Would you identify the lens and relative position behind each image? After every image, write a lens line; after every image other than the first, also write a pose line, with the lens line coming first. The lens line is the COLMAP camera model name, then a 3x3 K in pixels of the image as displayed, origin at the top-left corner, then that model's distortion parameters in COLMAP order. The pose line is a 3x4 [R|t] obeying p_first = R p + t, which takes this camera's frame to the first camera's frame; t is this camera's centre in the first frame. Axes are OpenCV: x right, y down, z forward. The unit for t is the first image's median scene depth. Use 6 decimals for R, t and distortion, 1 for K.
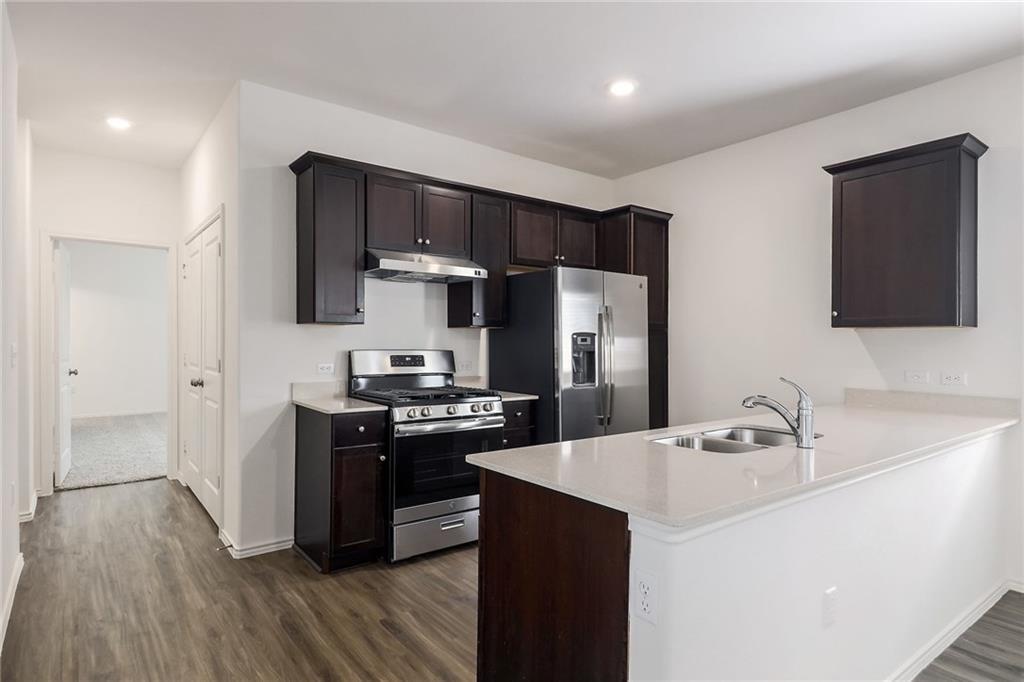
lens RADIAL K [[539.6, 0, 492.8], [0, 539.6, 339.0], [0, 0, 1]] dist [-0.000105, 0.000181]
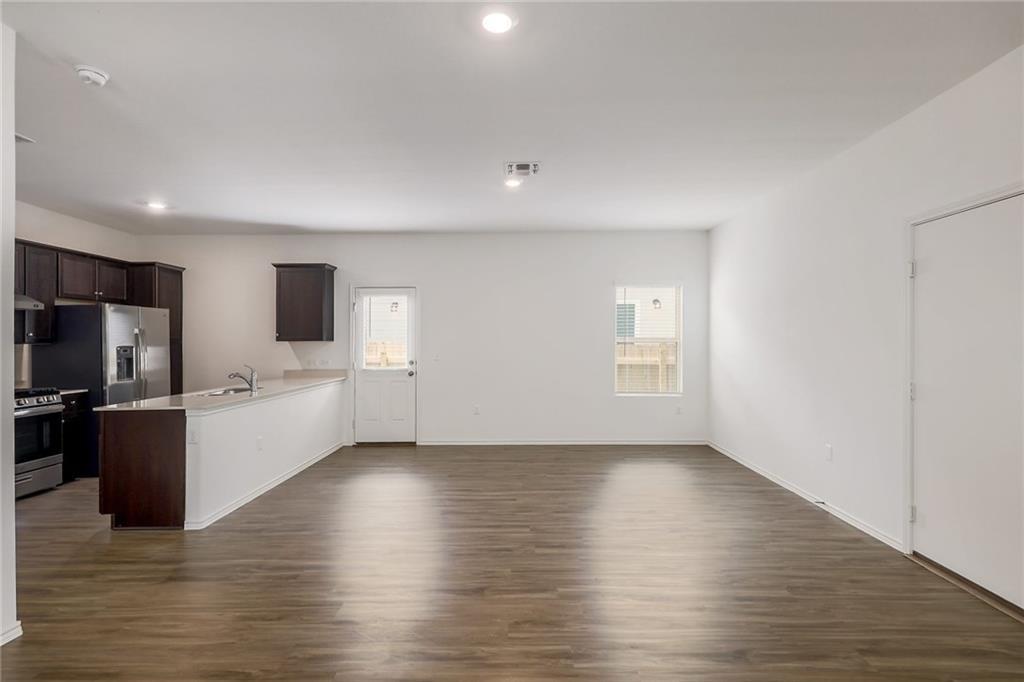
lens RADIAL K [[481.0, 0, 512.0], [0, 481.0, 341.0], [0, 0, 1]] dist [0.000594, -0.016113]
pose [[0.588534, -0.015534, 0.808323, -0.283679], [0.015507, 0.999848, 0.007925, -0.019732], [-0.808324, 0.007870, 0.588685, -0.699059]]
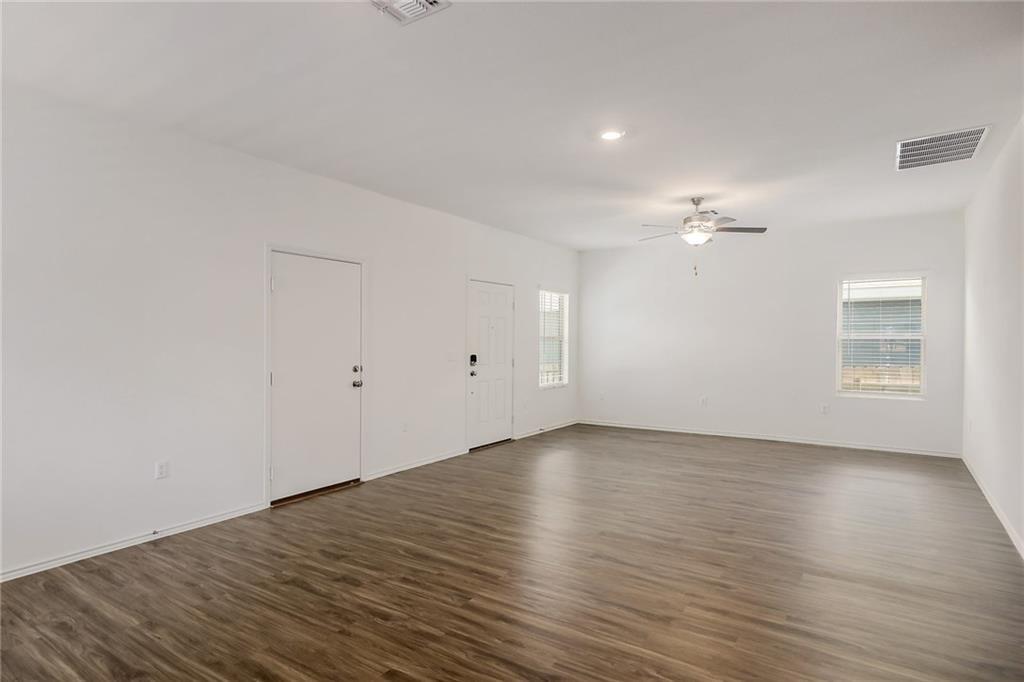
lens RADIAL K [[551.8, 0, 512.0], [0, 551.8, 341.0], [0, 0, 1]] dist [0.000677, -0.000146]
pose [[-0.933950, -0.004407, -0.357376, 0.668959], [-0.005303, 0.999985, 0.001526, -0.010568], [0.357364, 0.003321, -0.933959, 0.521265]]
